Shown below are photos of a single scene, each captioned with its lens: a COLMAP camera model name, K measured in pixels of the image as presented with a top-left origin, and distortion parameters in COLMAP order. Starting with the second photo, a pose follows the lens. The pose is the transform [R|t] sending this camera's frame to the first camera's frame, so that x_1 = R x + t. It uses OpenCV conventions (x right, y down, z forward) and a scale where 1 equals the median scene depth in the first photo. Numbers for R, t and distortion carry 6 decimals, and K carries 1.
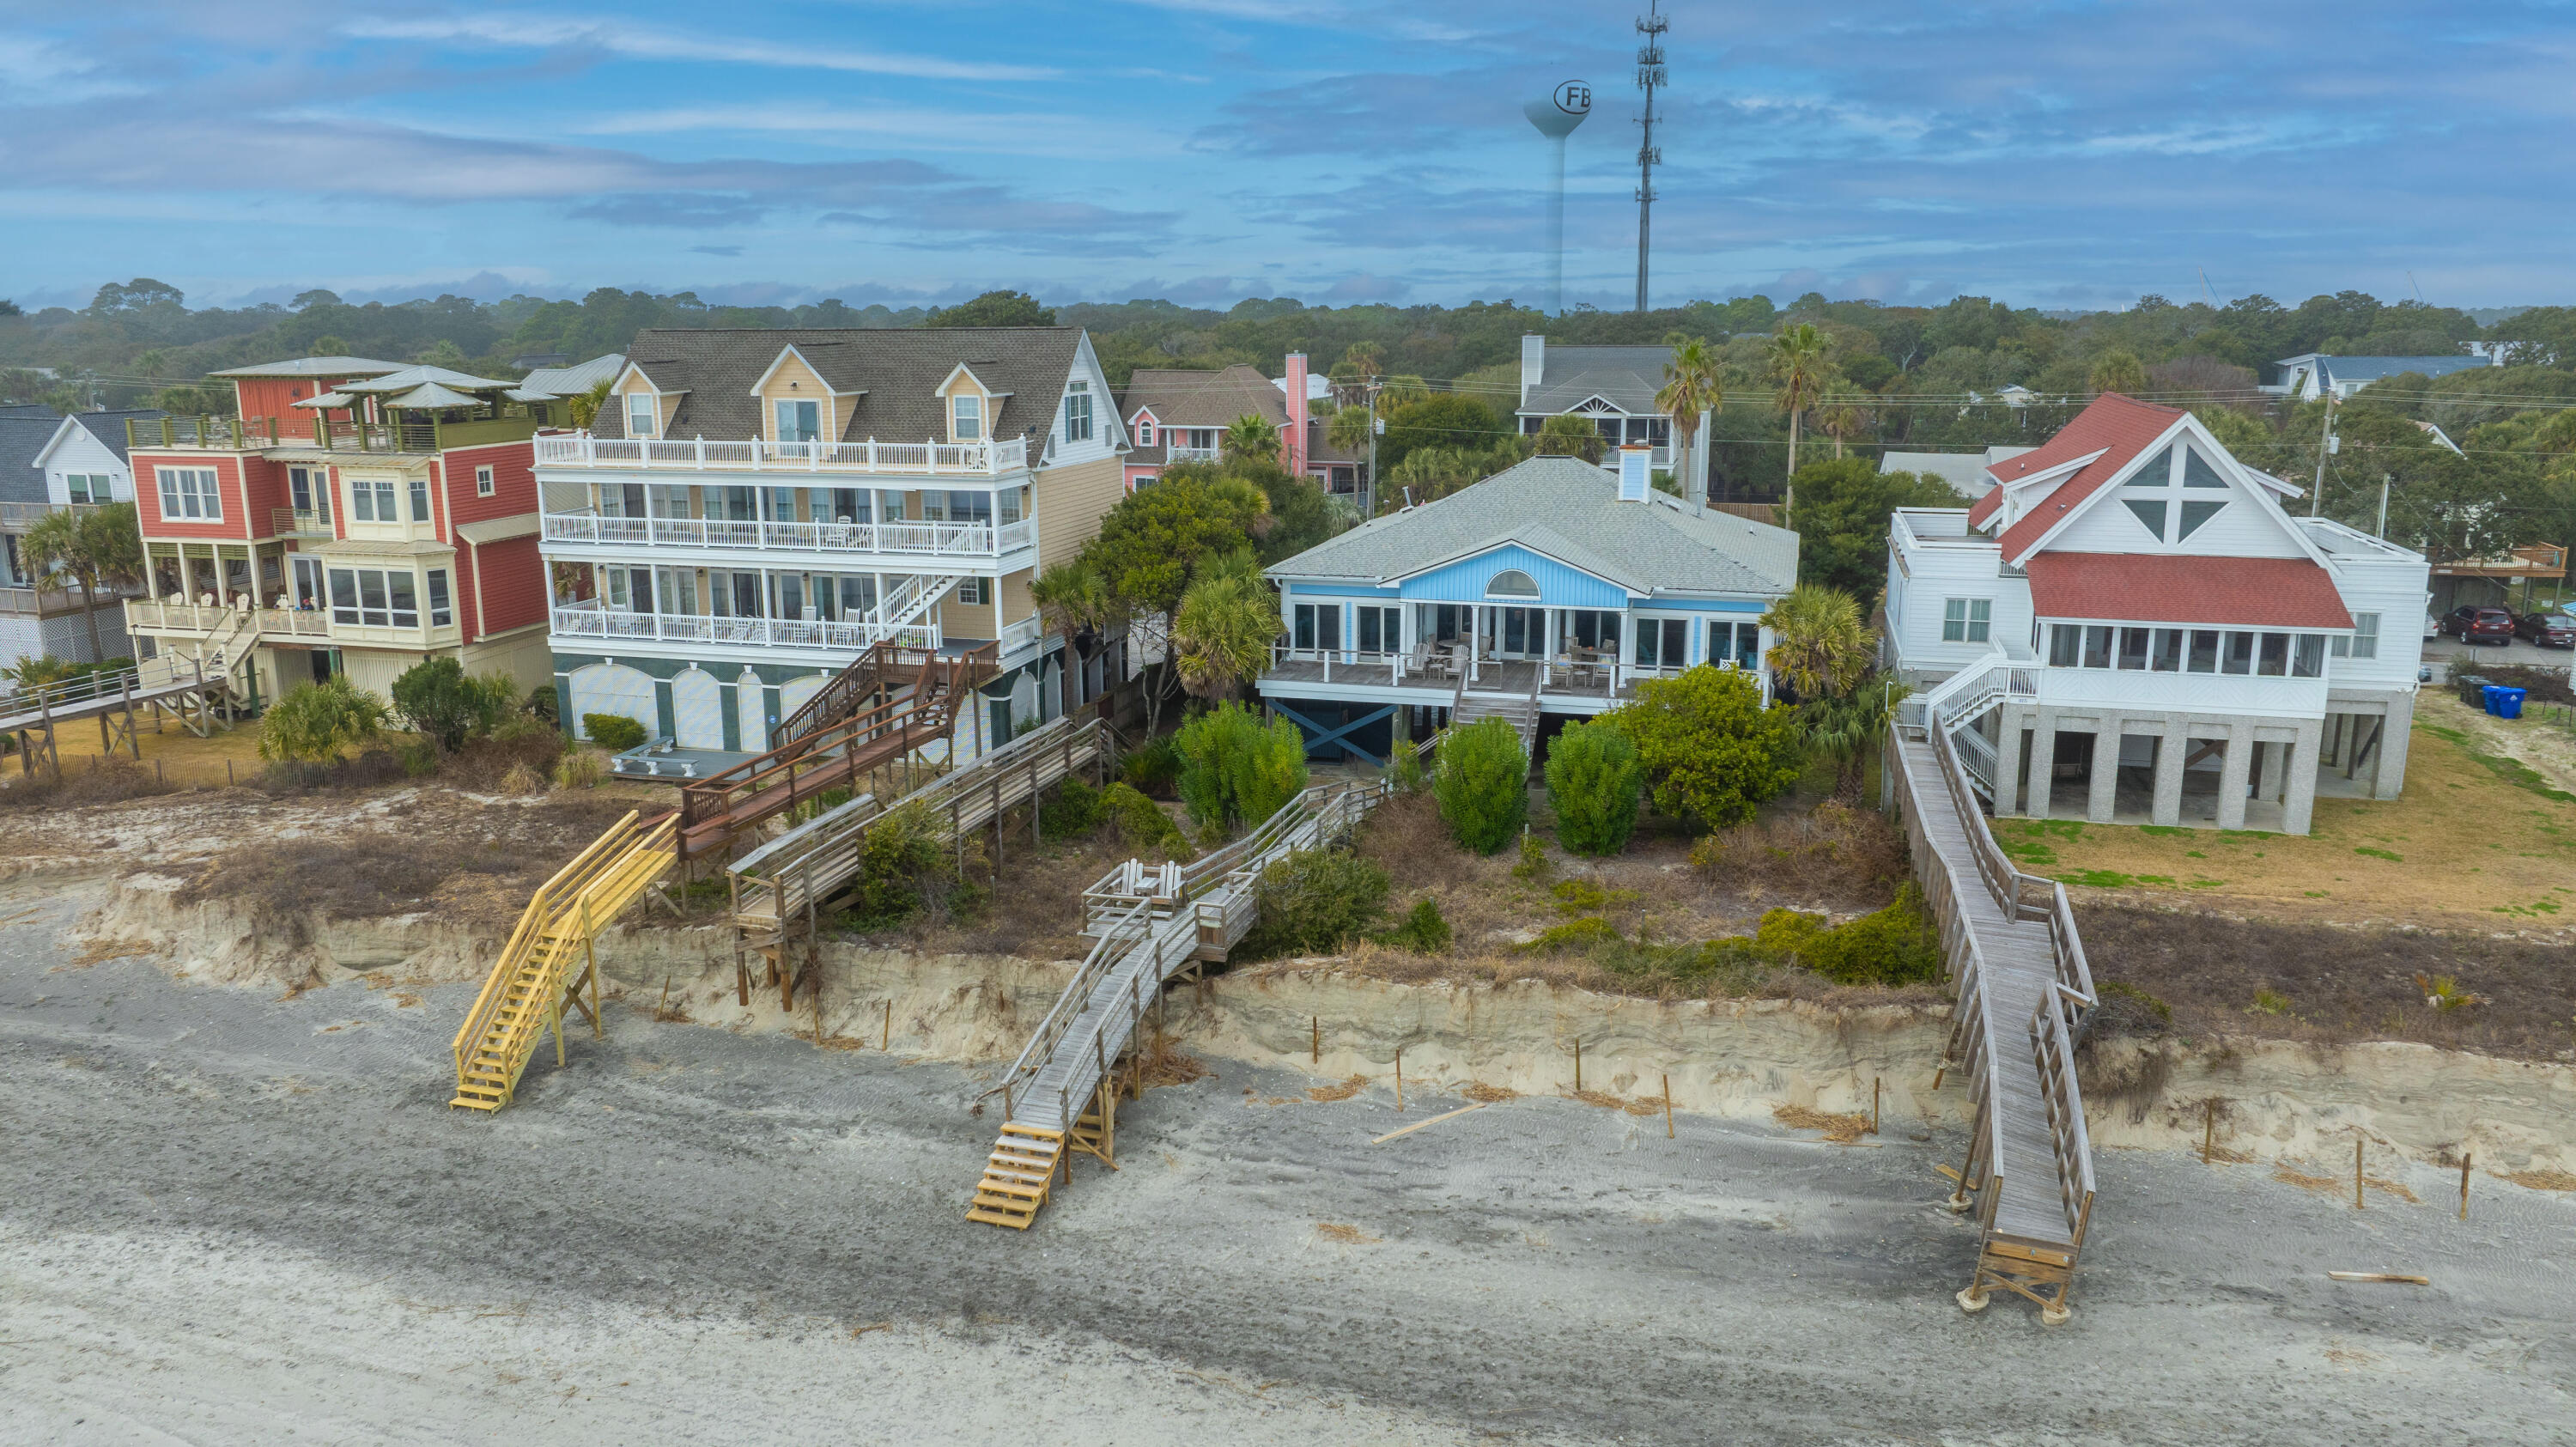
lens RADIAL K [[1804.8, 0, 1288.0], [0, 1804.8, 723.5], [0, 0, 1]] dist [-0.022883, 0.002989]
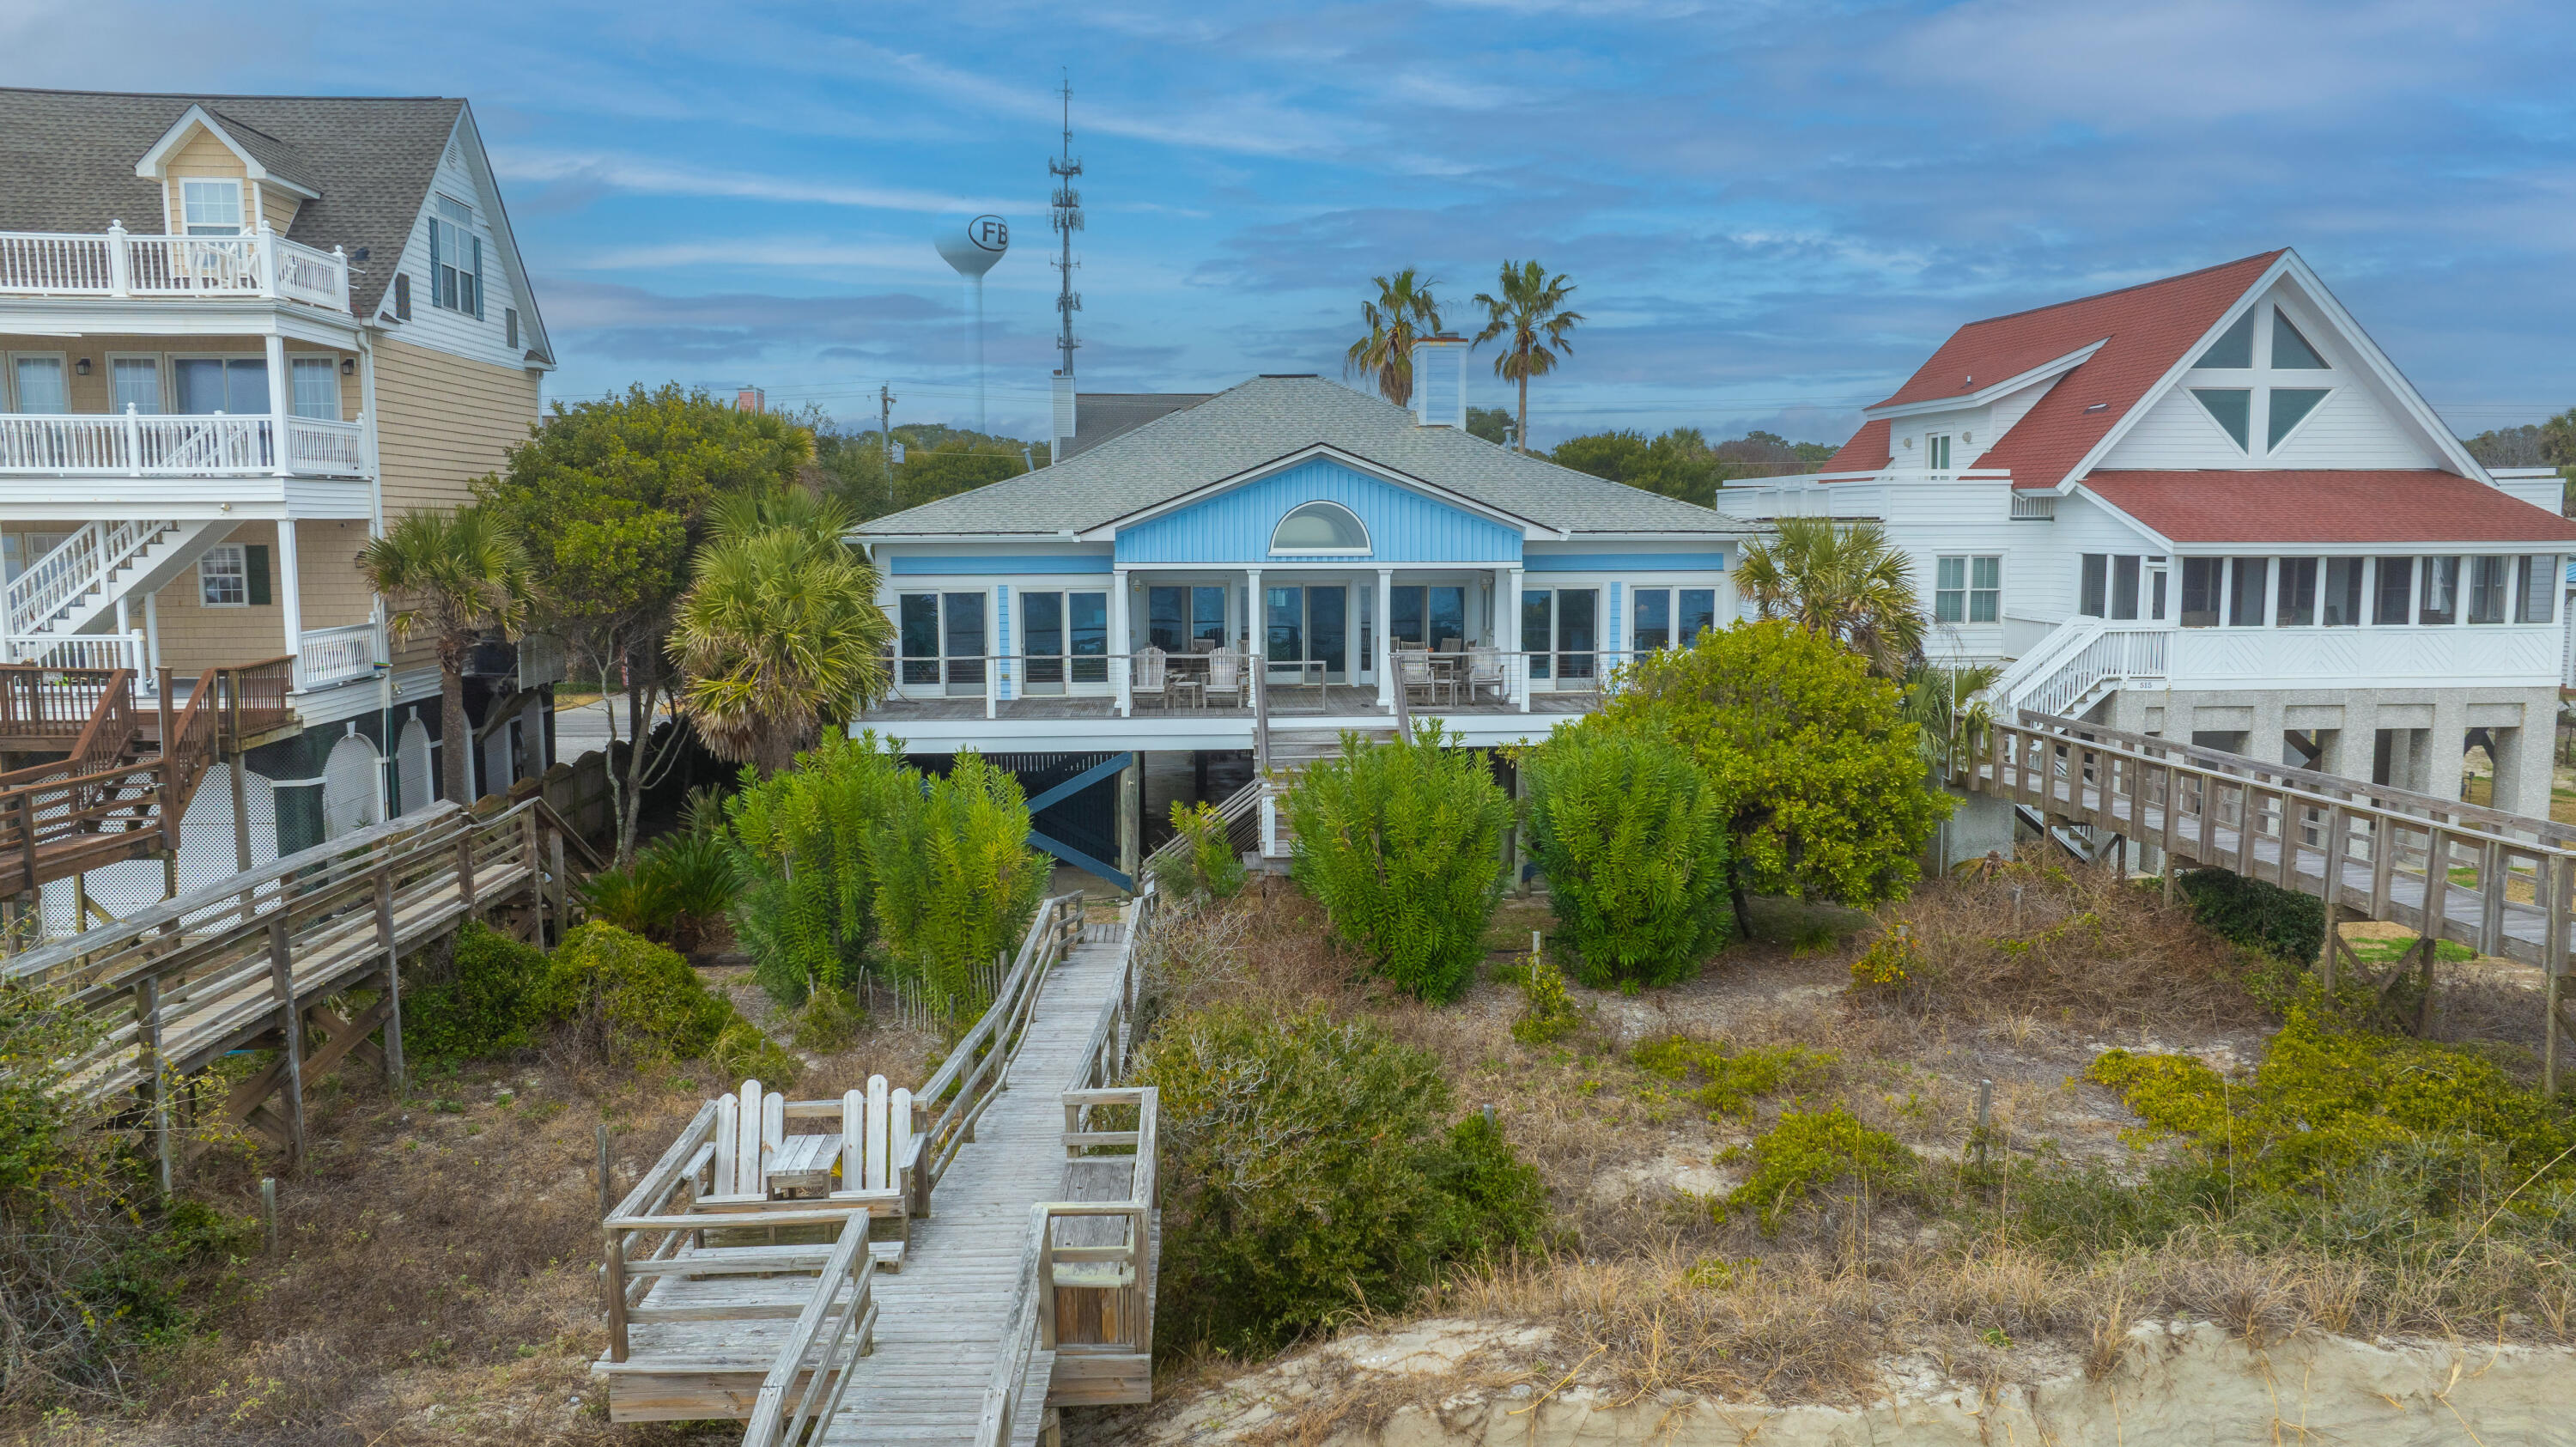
lens RADIAL K [[1804.8, 0, 1288.0], [0, 1804.8, 723.5], [0, 0, 1]] dist [-0.022883, 0.002989]
pose [[0.942276, -0.037931, 0.332681, -0.072363], [0.074852, 0.992281, -0.098872, 0.037074], [-0.326363, 0.118067, 0.937842, 0.483502]]
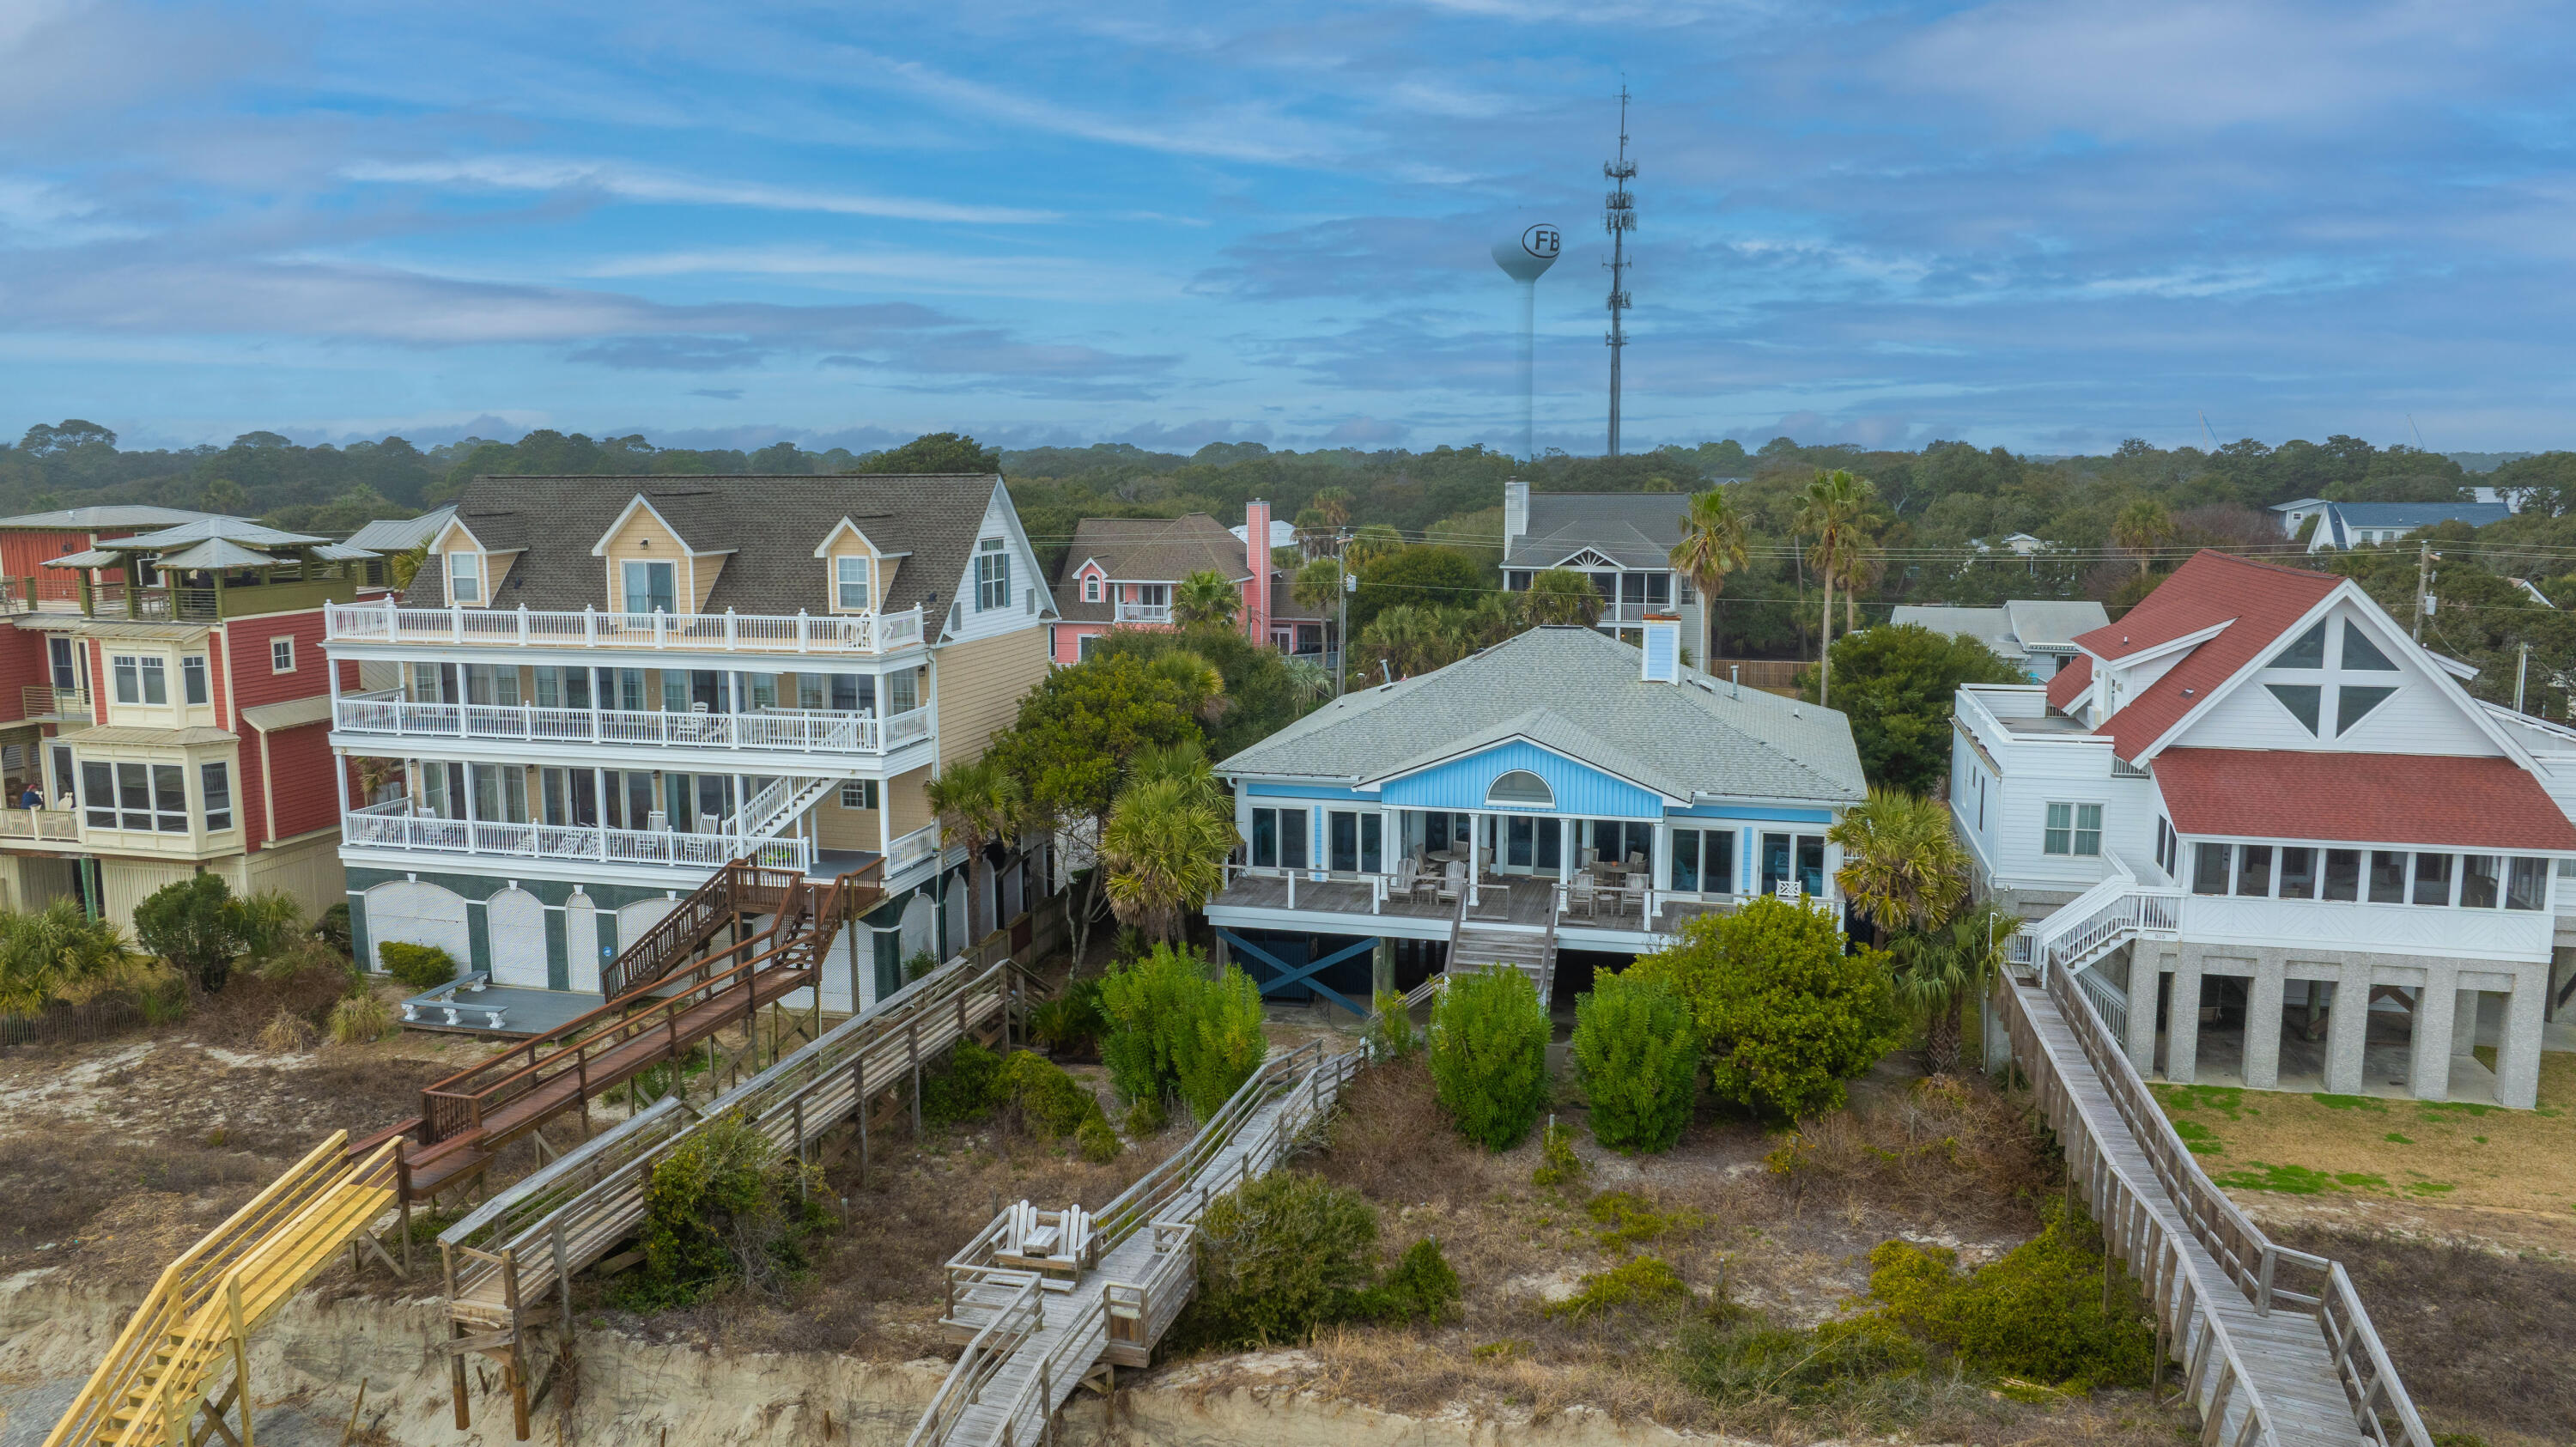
lens RADIAL K [[1804.8, 0, 1288.0], [0, 1804.8, 723.5], [0, 0, 1]] dist [-0.022883, 0.002989]
pose [[0.999828, -0.001342, 0.018482, 0.005266], [0.002765, 0.997016, -0.077150, -0.043643], [-0.018323, 0.077188, 0.996848, 0.190455]]
